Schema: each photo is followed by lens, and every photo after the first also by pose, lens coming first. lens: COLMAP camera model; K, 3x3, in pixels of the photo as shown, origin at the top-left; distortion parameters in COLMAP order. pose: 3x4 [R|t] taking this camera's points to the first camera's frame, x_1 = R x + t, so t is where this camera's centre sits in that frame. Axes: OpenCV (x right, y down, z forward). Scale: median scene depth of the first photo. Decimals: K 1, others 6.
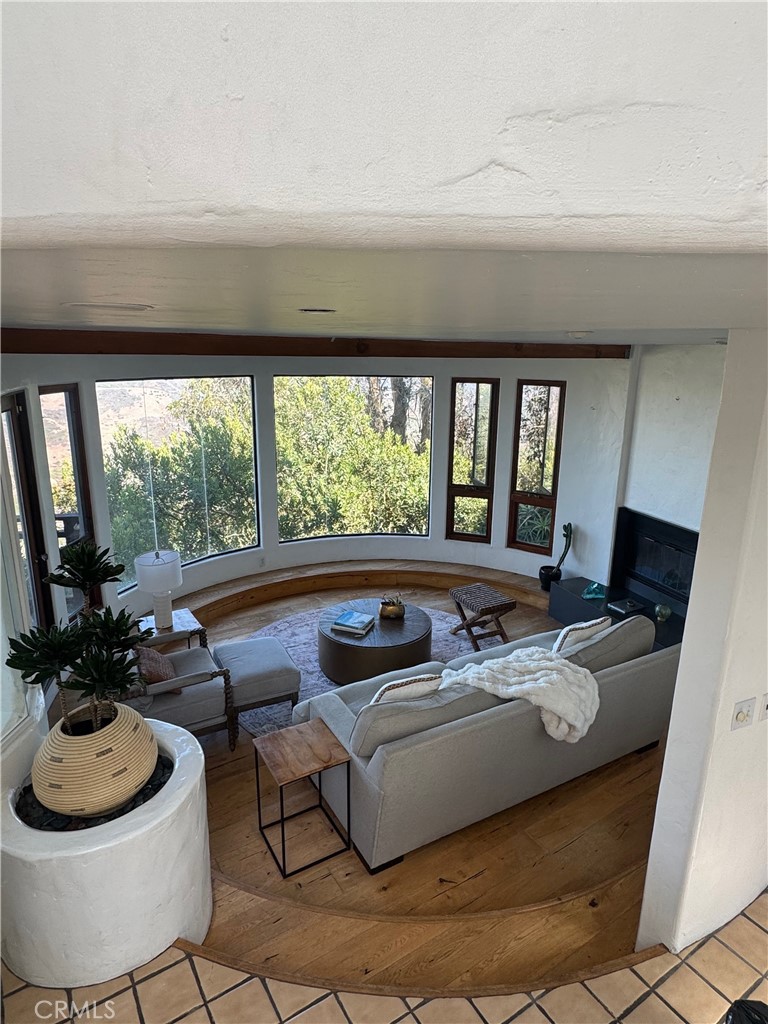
lens RADIAL K [[595.5, 0, 384.0], [0, 595.5, 512.0], [0, 0, 1]] dist [0.004500, 0.000105]
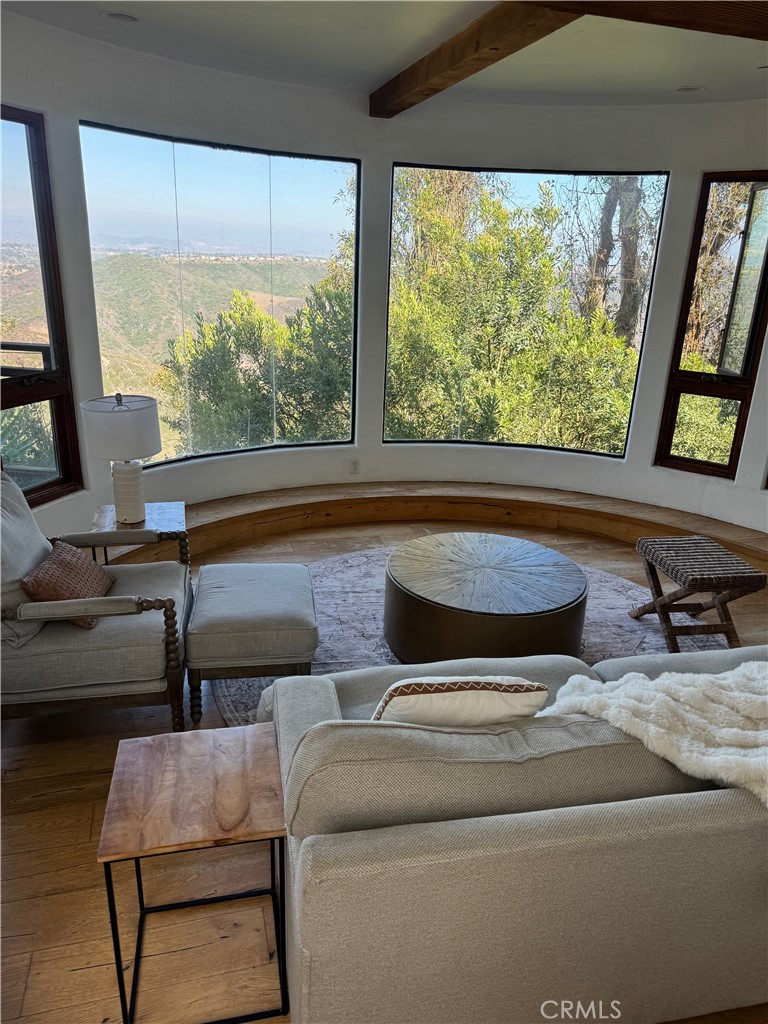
lens RADIAL K [[716.2, 0, 384.0], [0, 716.2, 512.0], [0, 0, 1]] dist [0.113887, -0.165673]
pose [[0.952357, 0.127527, -0.277044, 0.068206], [-0.105811, 0.990118, 0.092030, 0.067473], [0.286043, -0.058331, 0.956440, 0.280687]]
